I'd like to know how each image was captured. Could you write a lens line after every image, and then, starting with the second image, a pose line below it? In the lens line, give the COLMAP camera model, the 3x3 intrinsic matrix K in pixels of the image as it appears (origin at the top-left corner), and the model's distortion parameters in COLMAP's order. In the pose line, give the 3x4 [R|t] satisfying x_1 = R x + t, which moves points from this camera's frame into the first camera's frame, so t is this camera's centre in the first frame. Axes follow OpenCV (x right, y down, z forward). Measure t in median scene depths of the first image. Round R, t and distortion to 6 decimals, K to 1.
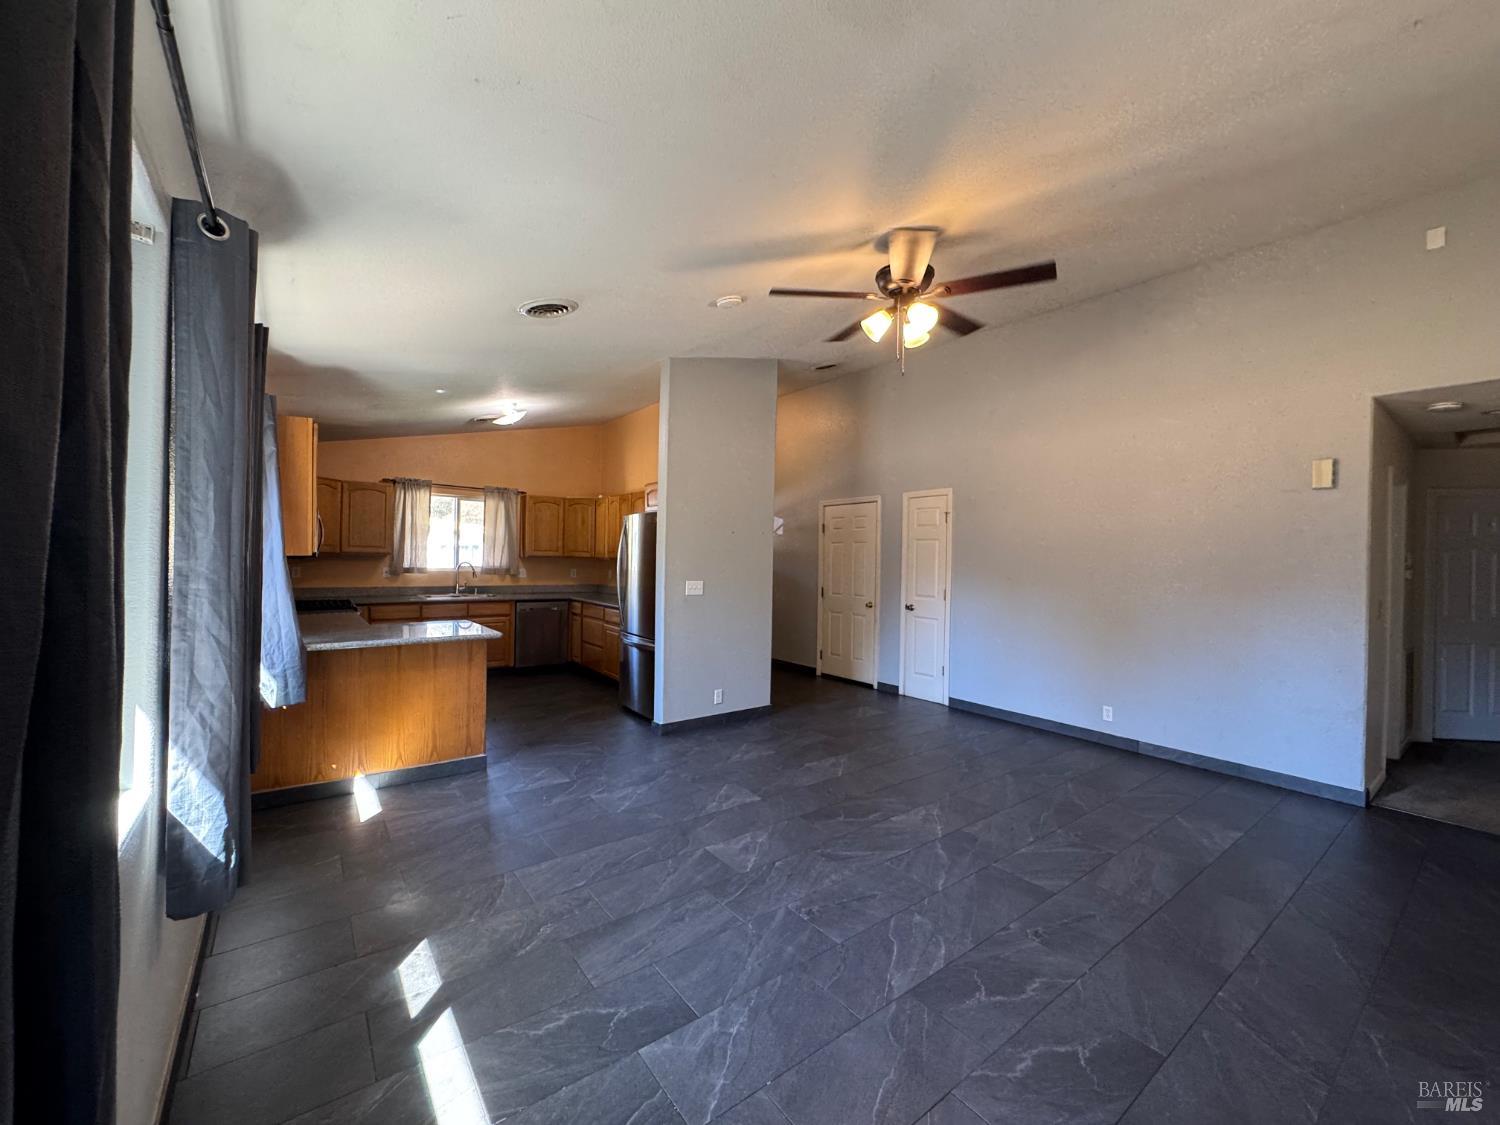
lens RADIAL K [[600.0, 0, 746.3], [0, 600.0, 560.2], [0, 0, 1]] dist [-0.002311, -0.000349]
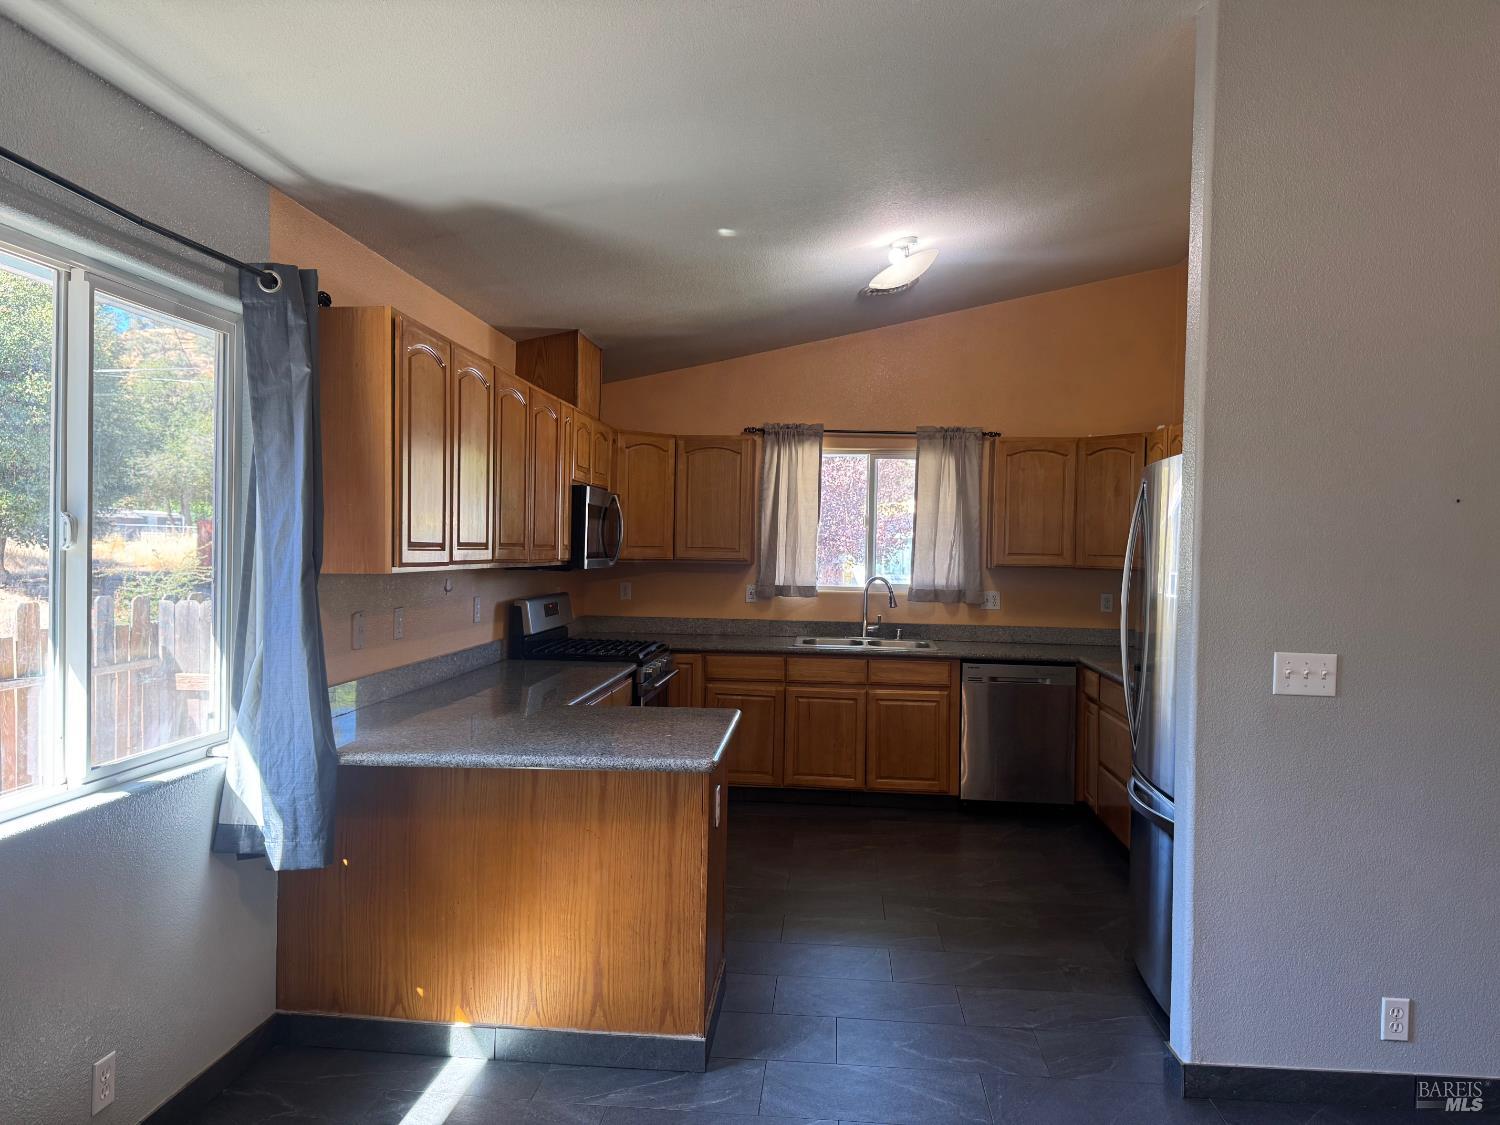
lens RADIAL K [[1048.5, 0, 746.7], [0, 1048.5, 566.0], [0, 0, 1]] dist [0.074809, -0.092416]
pose [[0.743863, 0.006928, -0.668296, 0.074592], [-0.005482, 0.999976, 0.004264, -0.013684], [0.668310, 0.000492, 0.743883, 0.361078]]
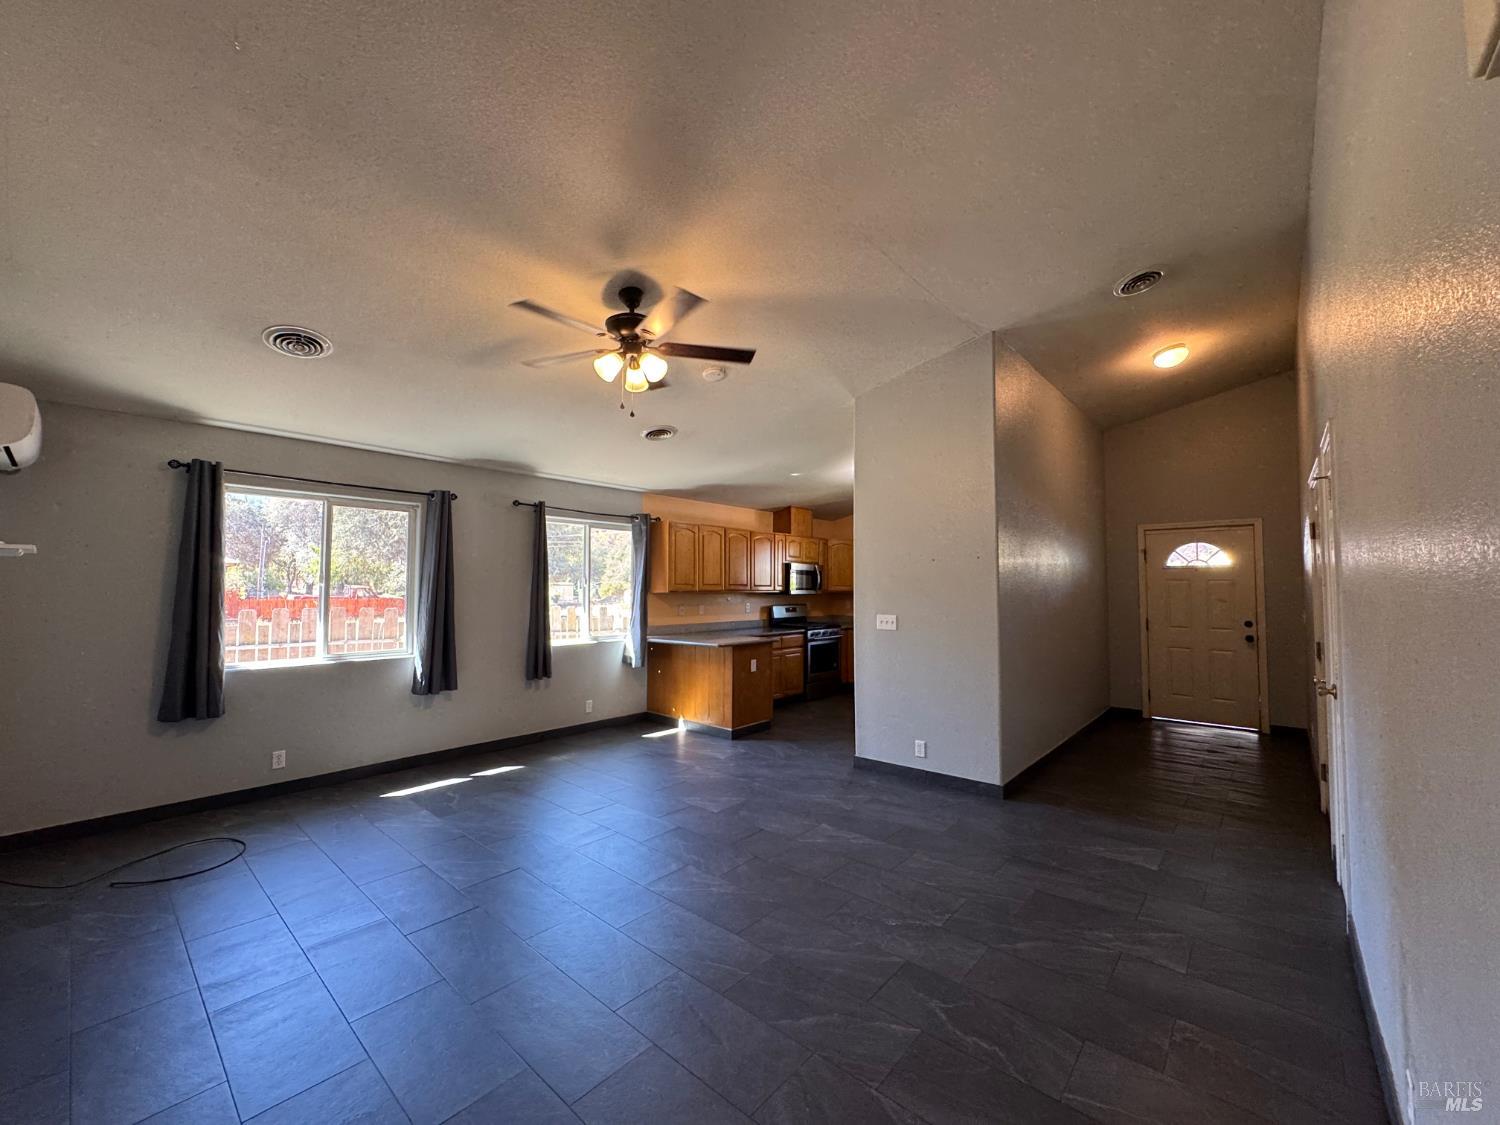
lens RADIAL K [[597.1, 0, 744.5], [0, 597.1, 562.3], [0, 0, 1]] dist [-0.002594, -0.000179]
pose [[0.195087, -0.063200, -0.978748, 0.794053], [0.002174, 0.997947, -0.064006, 0.011905], [0.980784, 0.010359, 0.194824, 0.593276]]
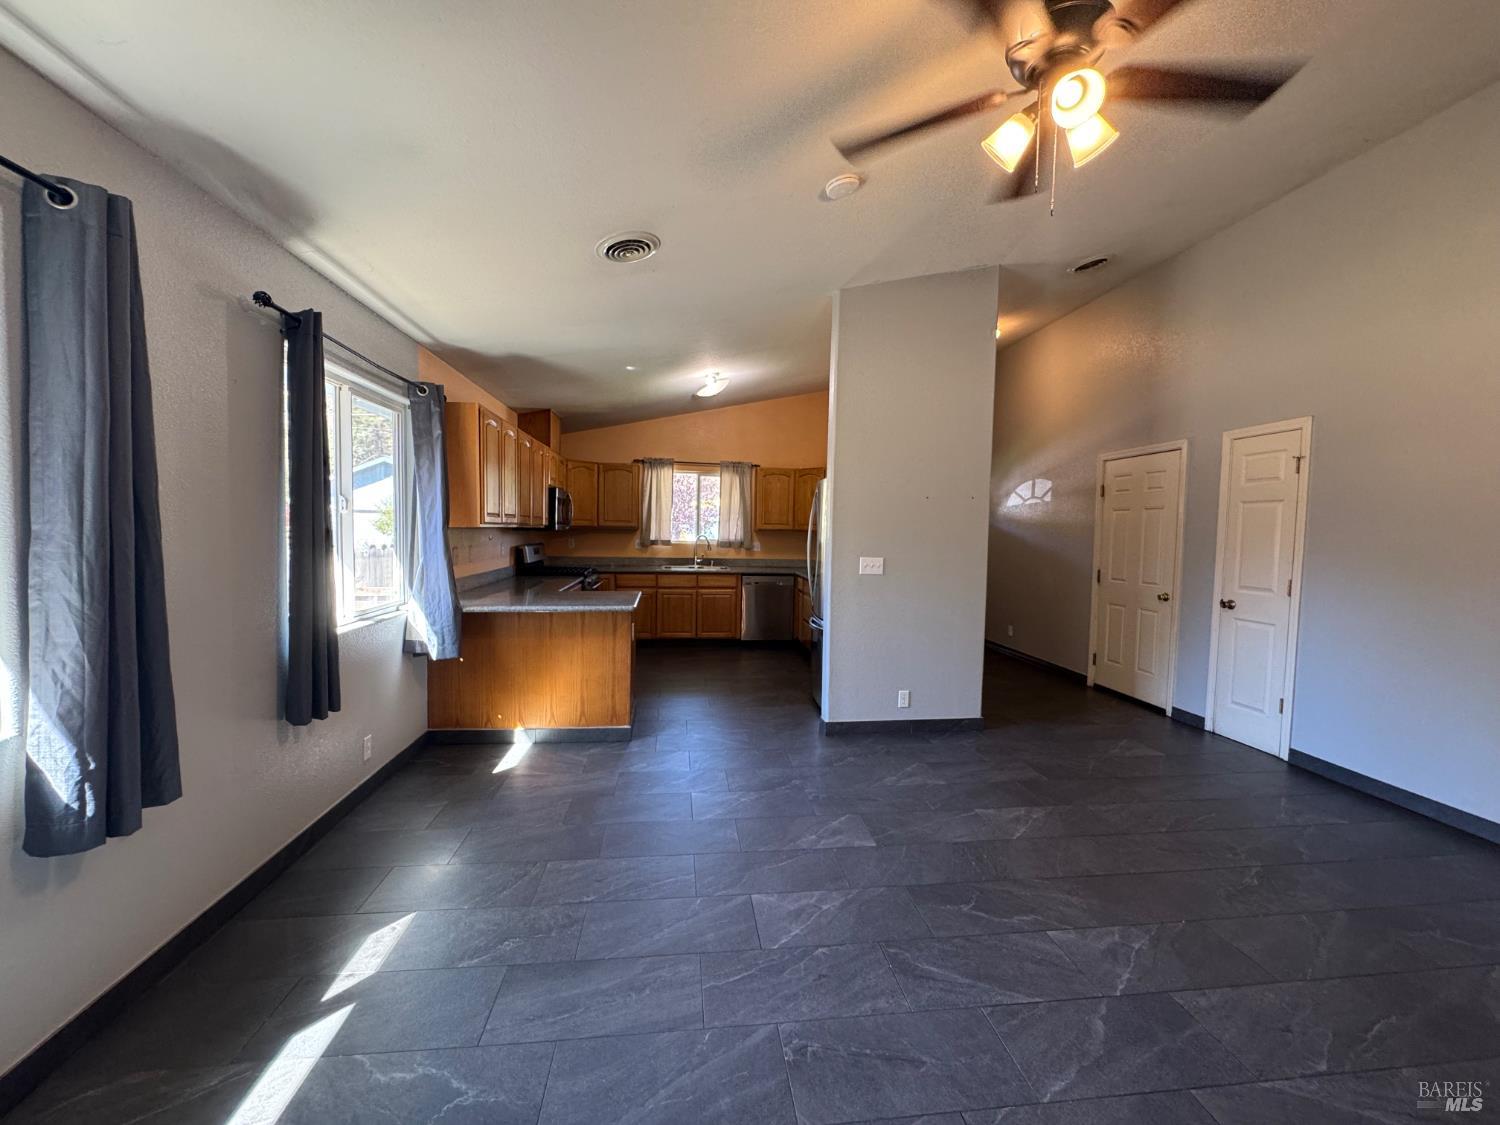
lens RADIAL K [[600.0, 0, 746.3], [0, 600.0, 560.2], [0, 0, 1]] dist [-0.002311, -0.000349]
pose [[0.863014, 0.022930, -0.504660, 0.182401], [-0.002555, 0.999155, 0.041029, 0.004788], [0.505174, -0.034119, 0.862343, 0.195444]]
